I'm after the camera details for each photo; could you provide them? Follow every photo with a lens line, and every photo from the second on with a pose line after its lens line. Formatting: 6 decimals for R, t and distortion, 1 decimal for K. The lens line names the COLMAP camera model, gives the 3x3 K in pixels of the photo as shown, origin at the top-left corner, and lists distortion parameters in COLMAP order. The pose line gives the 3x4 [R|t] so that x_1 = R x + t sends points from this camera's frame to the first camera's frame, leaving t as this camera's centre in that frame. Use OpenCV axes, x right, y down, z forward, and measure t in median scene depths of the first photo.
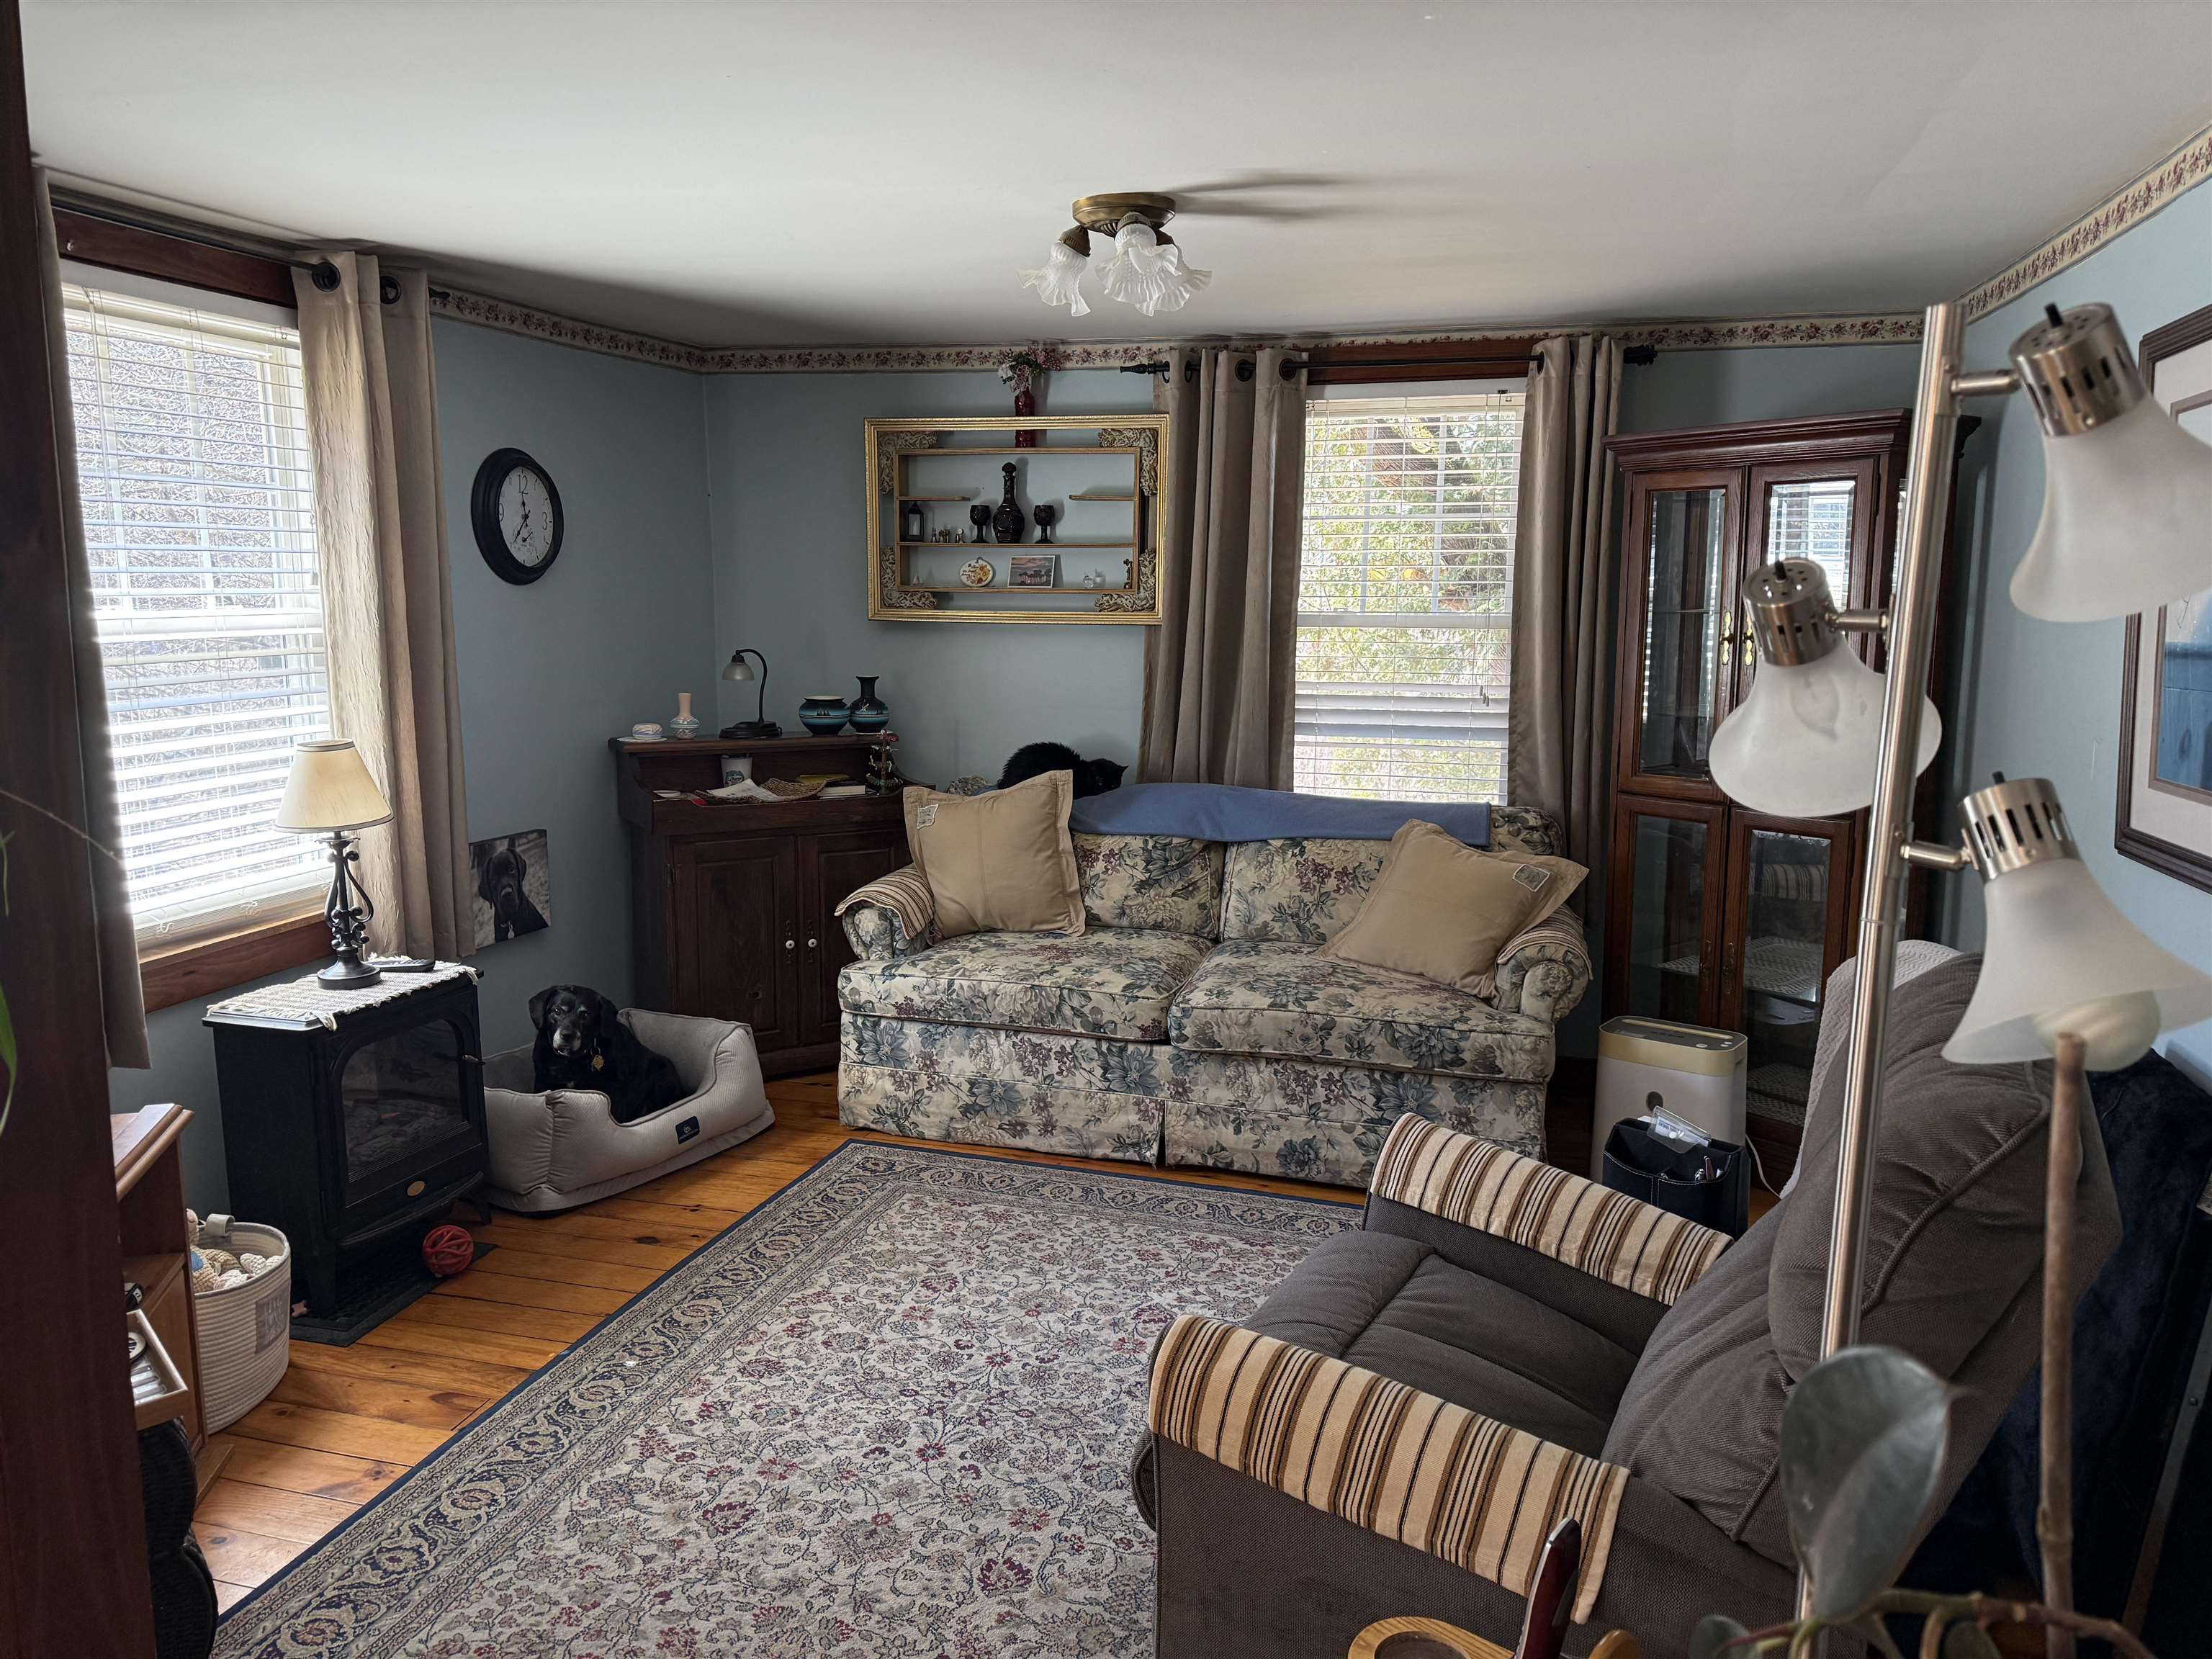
lens RADIAL K [[1517.5, 0, 1122.6], [0, 1517.5, 828.2], [0, 0, 1]] dist [0.006687, -0.005166]
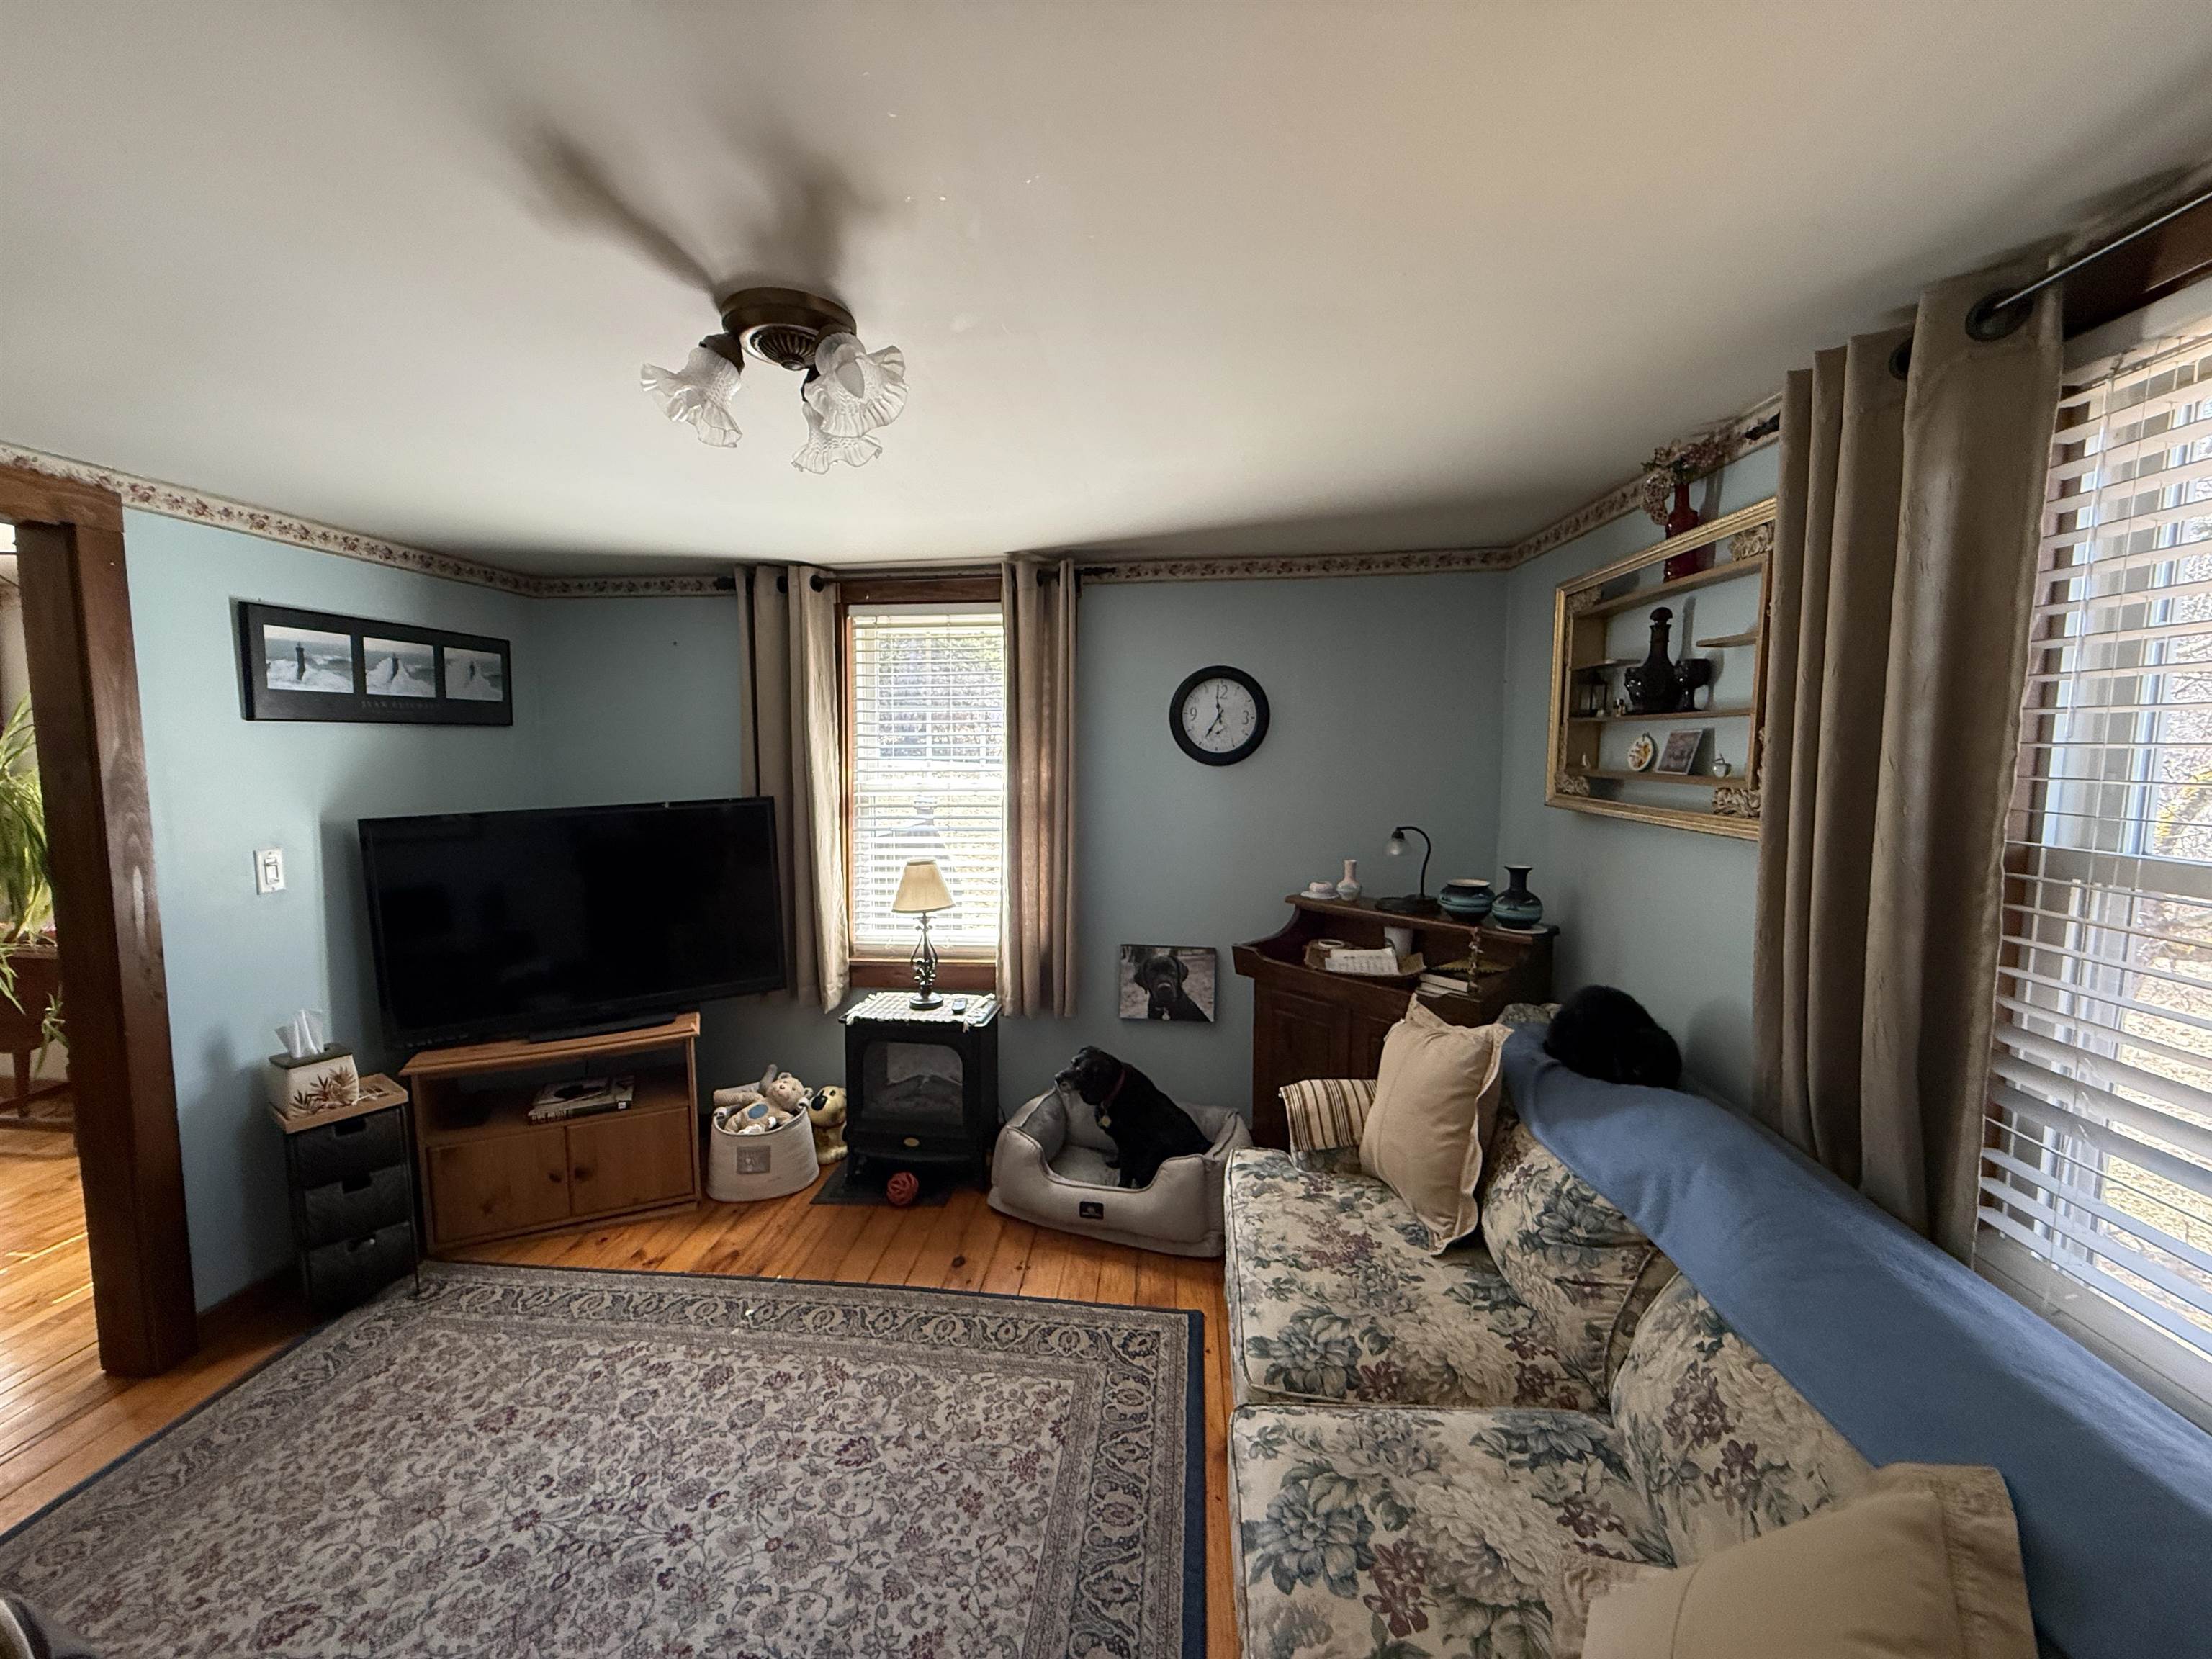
lens RADIAL K [[880.0, 0, 1099.8], [0, 880.0, 831.4], [0, 0, 1]] dist [0.000521, 0.000440]
pose [[0.169673, 0.089107, -0.981464, 0.352027], [-0.150540, 0.986560, 0.063545, -0.136677], [0.973935, 0.136967, 0.180806, 0.771223]]
